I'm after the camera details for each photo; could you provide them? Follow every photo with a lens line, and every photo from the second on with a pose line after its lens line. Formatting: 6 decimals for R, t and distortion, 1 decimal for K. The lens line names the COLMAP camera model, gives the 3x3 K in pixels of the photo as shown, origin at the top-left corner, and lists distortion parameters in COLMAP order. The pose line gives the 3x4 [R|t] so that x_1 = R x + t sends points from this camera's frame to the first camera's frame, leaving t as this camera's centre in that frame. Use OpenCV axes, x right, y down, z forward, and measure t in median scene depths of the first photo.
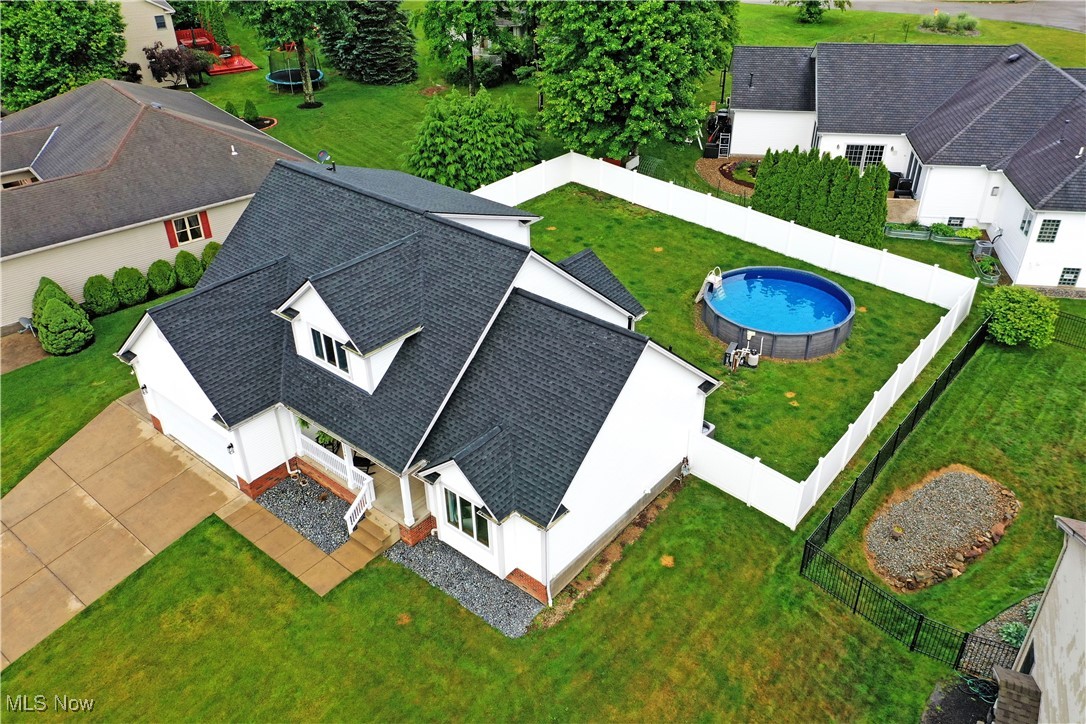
lens RADIAL K [[850.0, 0, 543.0], [0, 850.0, 362.0], [0, 0, 1]] dist [0.004543, 0.004671]
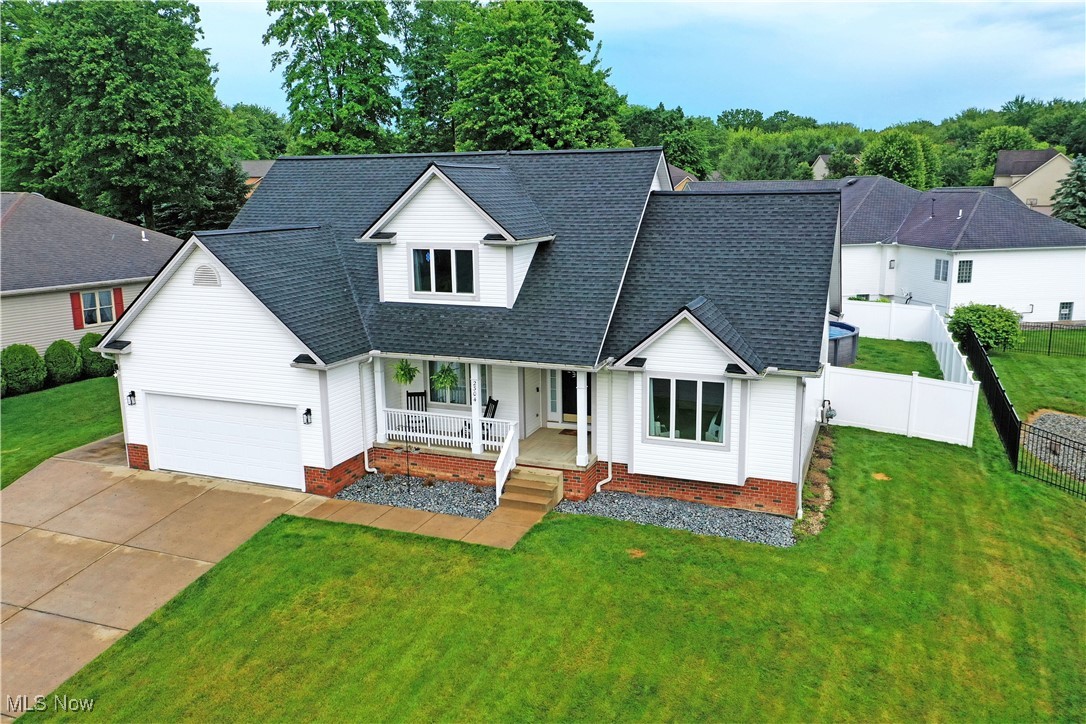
lens RADIAL K [[854.1, 0, 543.0], [0, 854.1, 362.0], [0, 0, 1]] dist [0.017739, -0.002310]
pose [[0.949999, -0.063630, 0.305700, -0.391148], [0.168143, 0.929200, -0.329114, 0.327787], [-0.263115, 0.364059, 0.893438, 0.275127]]
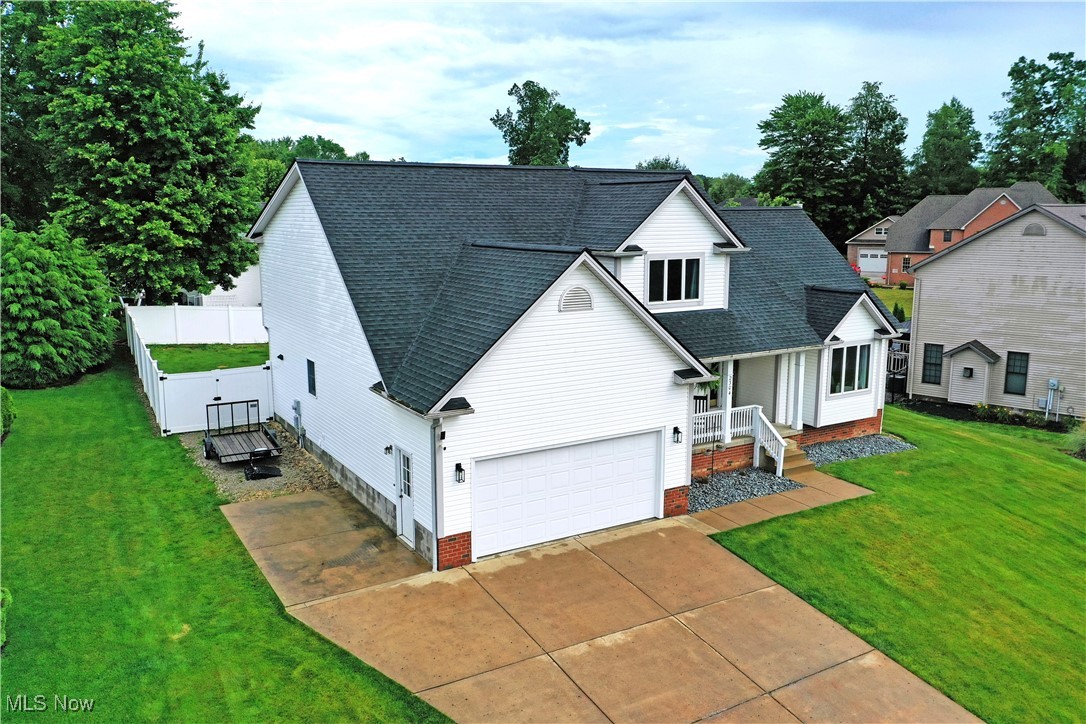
lens RADIAL K [[850.0, 0, 543.0], [0, 850.0, 362.0], [0, 0, 1]] dist [0.004543, 0.004671]
pose [[0.327748, -0.158795, 0.931325, -1.029052], [0.500568, 0.865224, -0.028633, 0.014519], [-0.801257, 0.475575, 0.363063, 0.795249]]
